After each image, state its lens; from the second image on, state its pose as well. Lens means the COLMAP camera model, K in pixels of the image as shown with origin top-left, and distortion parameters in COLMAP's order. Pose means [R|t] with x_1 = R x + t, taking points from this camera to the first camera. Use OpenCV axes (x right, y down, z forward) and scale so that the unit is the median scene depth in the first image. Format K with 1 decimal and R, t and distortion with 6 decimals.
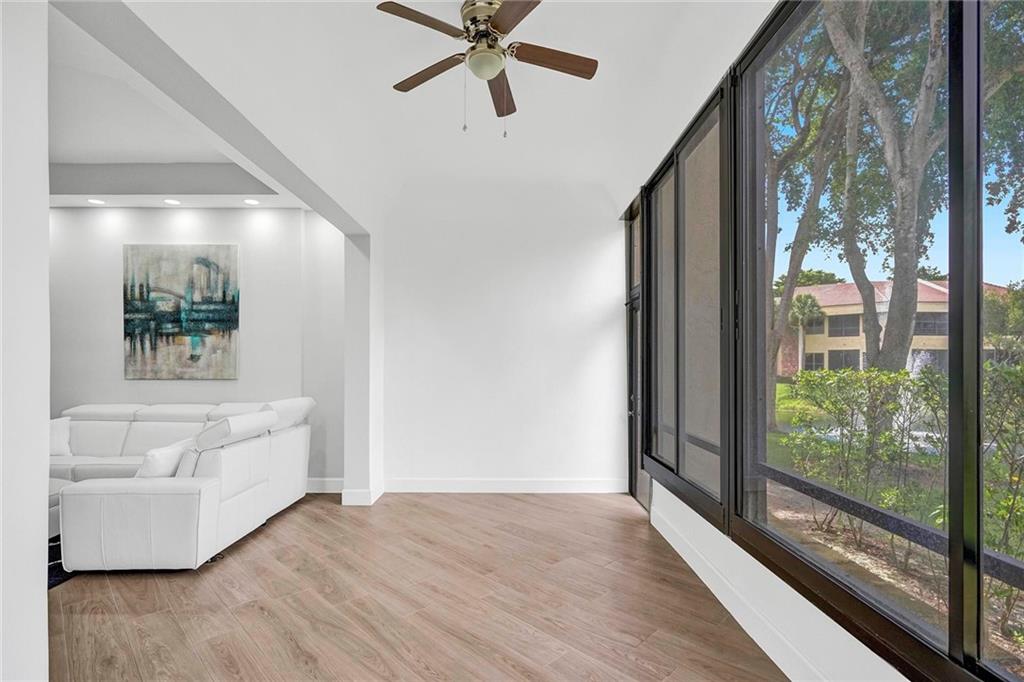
lens RADIAL K [[491.4, 0, 510.0], [0, 491.4, 366.7], [0, 0, 1]] dist [0.002359, 0.000497]
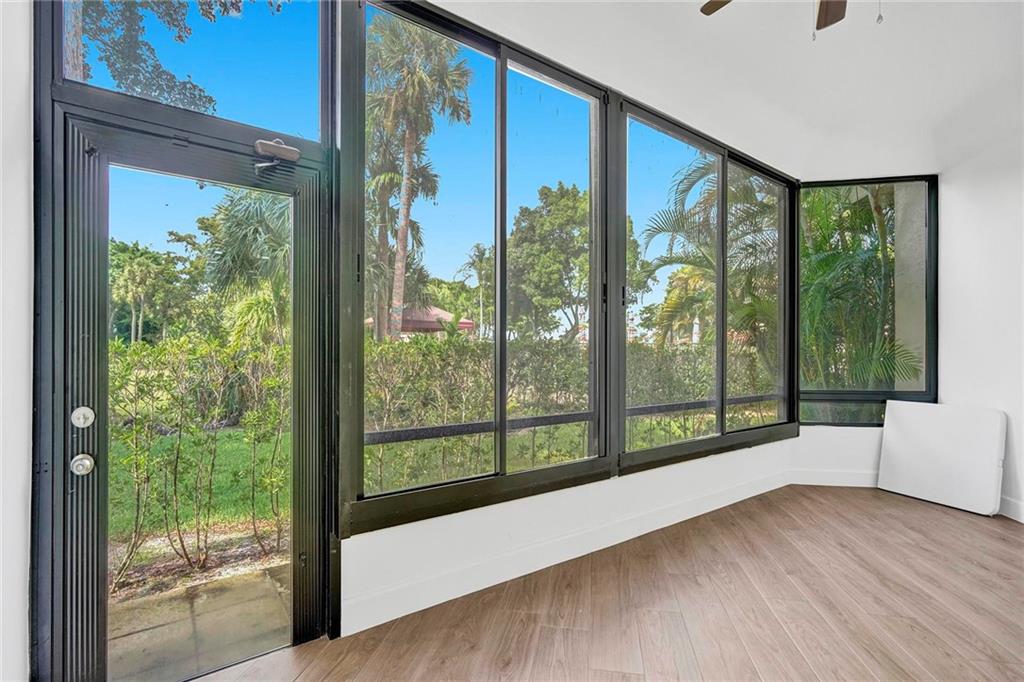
lens RADIAL K [[477.3, 0, 511.4], [0, 477.3, 348.8], [0, 0, 1]] dist [-0.000014, 0.000886]
pose [[-0.593182, 0.000881, 0.805068, -0.180843], [-0.002551, 0.999992, -0.002973, 0.017703], [-0.805064, -0.003817, -0.593176, 0.983274]]
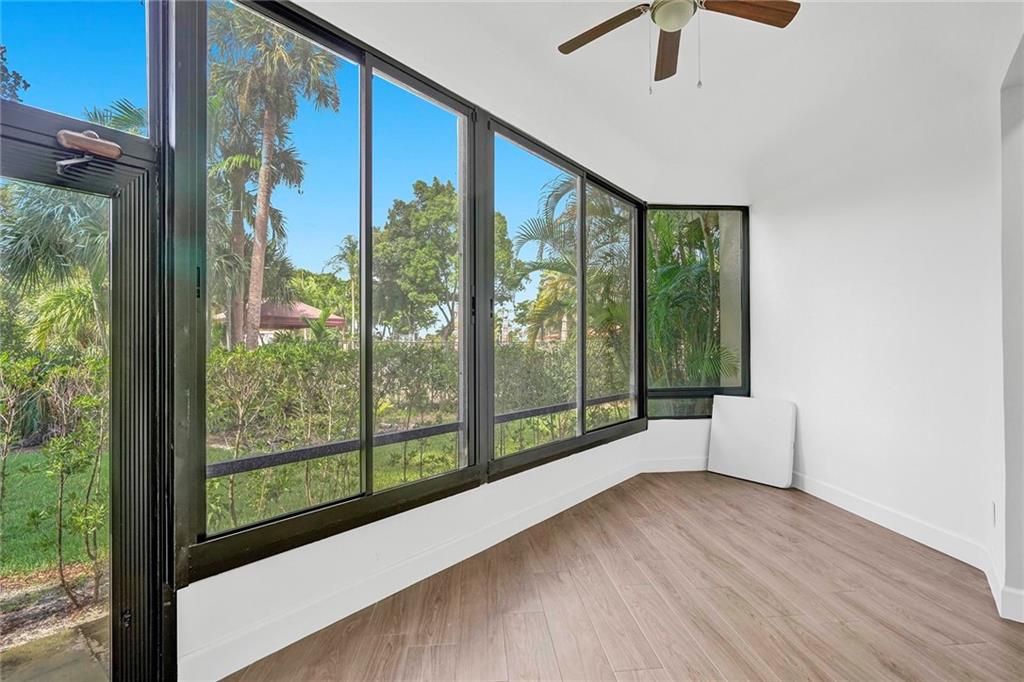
lens RADIAL K [[476.7, 0, 512.0], [0, 476.7, 341.0], [0, 0, 1]] dist [-0.000157, 0.000721]
pose [[-0.778254, 0.007210, 0.627908, -0.191135], [0.003534, 0.999969, -0.007102, -0.004383], [-0.627940, -0.003308, -0.778255, 0.979917]]
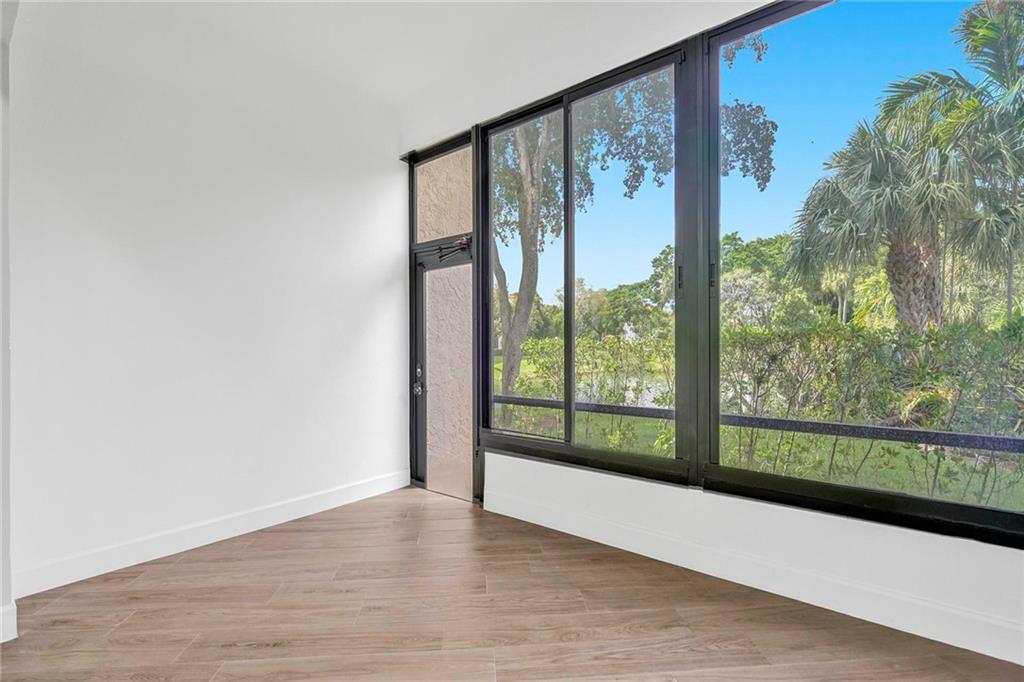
lens RADIAL K [[504.8, 0, 513.7], [0, 504.8, 335.6], [0, 0, 1]] dist [0.001441, 0.000650]
pose [[0.646515, -0.002831, 0.762896, -0.317168], [0.017727, 0.999779, -0.011312, 0.013167], [-0.762695, 0.020838, 0.646422, 0.310029]]
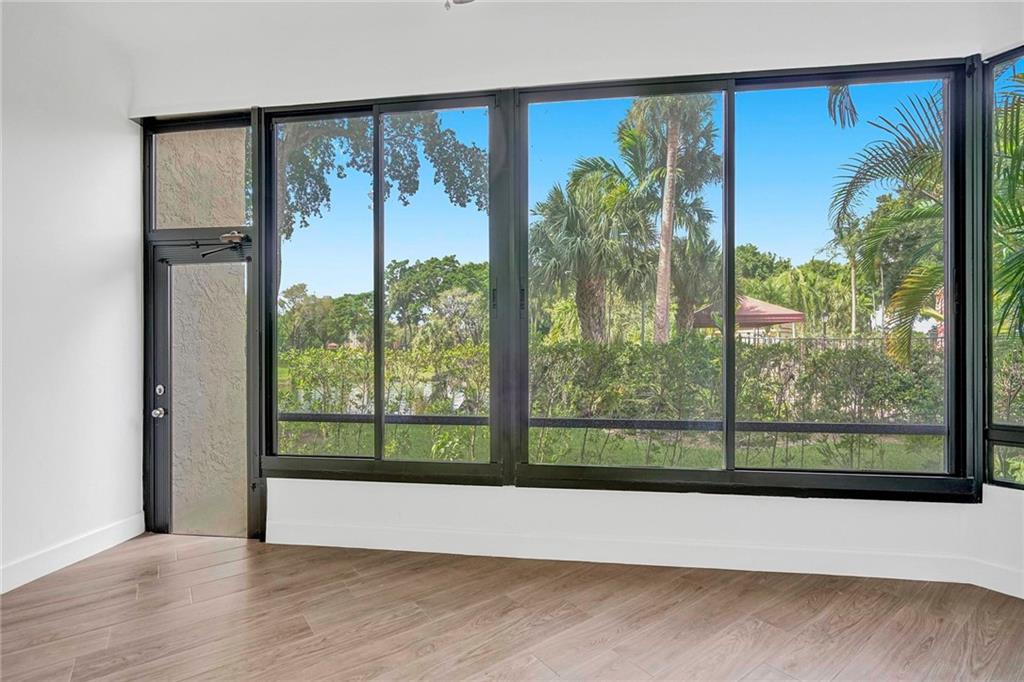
lens RADIAL K [[482.5, 0, 512.0], [0, 482.5, 341.0], [0, 0, 1]] dist [-0.000083, 0.000928]
pose [[0.121921, 0.009265, 0.992497, -0.366597], [0.004085, 0.999943, -0.009837, 0.004029], [-0.992531, 0.005253, 0.121876, 0.439266]]
